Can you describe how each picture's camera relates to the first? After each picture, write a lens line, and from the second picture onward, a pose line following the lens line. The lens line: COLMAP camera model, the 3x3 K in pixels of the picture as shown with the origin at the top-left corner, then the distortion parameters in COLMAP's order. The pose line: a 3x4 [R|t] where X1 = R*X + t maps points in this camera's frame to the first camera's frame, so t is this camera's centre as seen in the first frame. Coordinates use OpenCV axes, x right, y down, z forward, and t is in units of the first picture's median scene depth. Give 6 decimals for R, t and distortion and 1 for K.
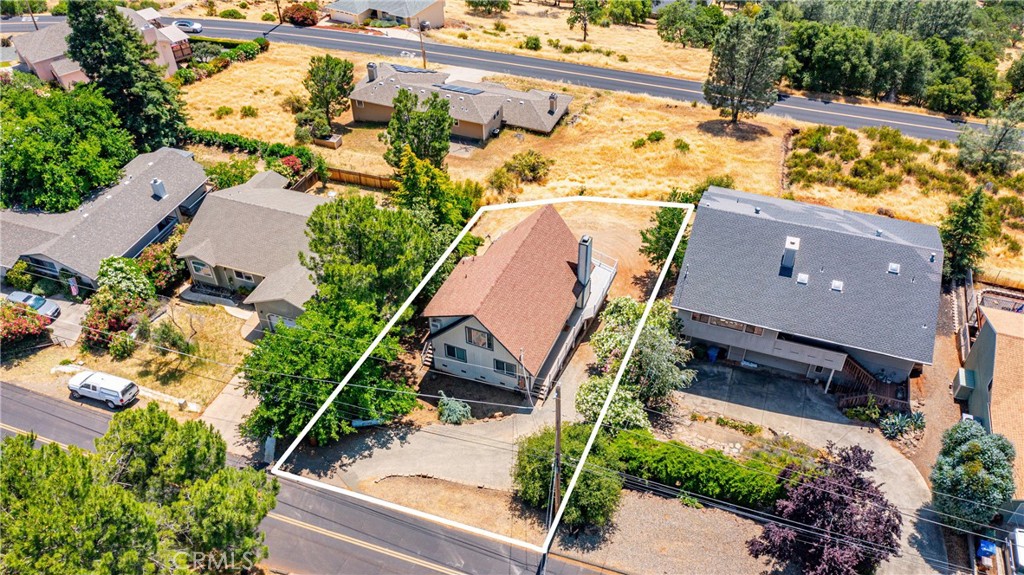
lens RADIAL K [[800.9, 0, 512.0], [0, 800.9, 287.5], [0, 0, 1]] dist [-0.011735, 0.002124]
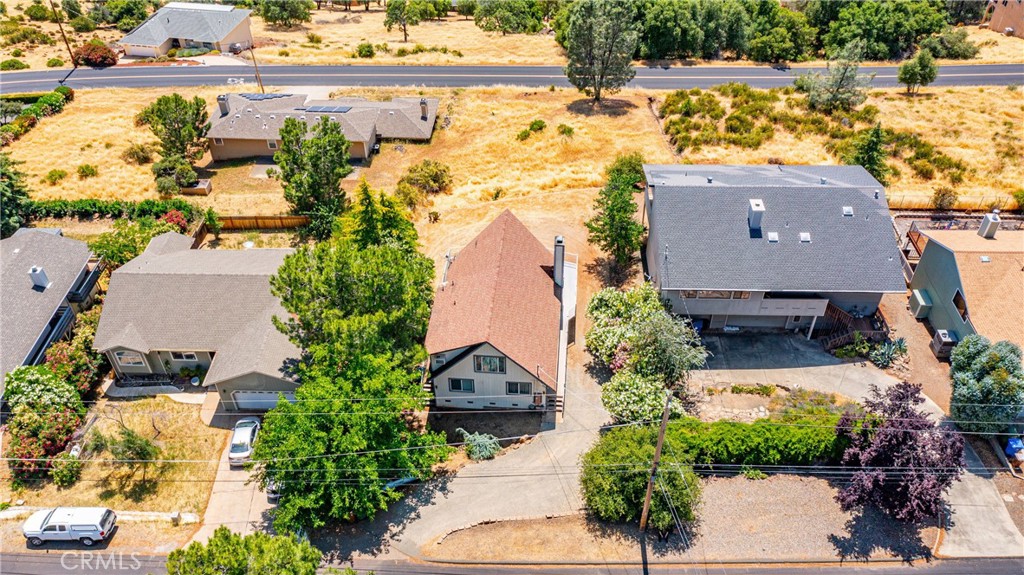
lens RADIAL K [[800.9, 0, 512.0], [0, 800.9, 287.5], [0, 0, 1]] dist [-0.011735, 0.002124]
pose [[0.949162, -0.205340, 0.238592, -0.147909], [0.204161, 0.978480, 0.029923, -0.031722], [-0.239602, 0.020309, 0.970659, 0.050549]]
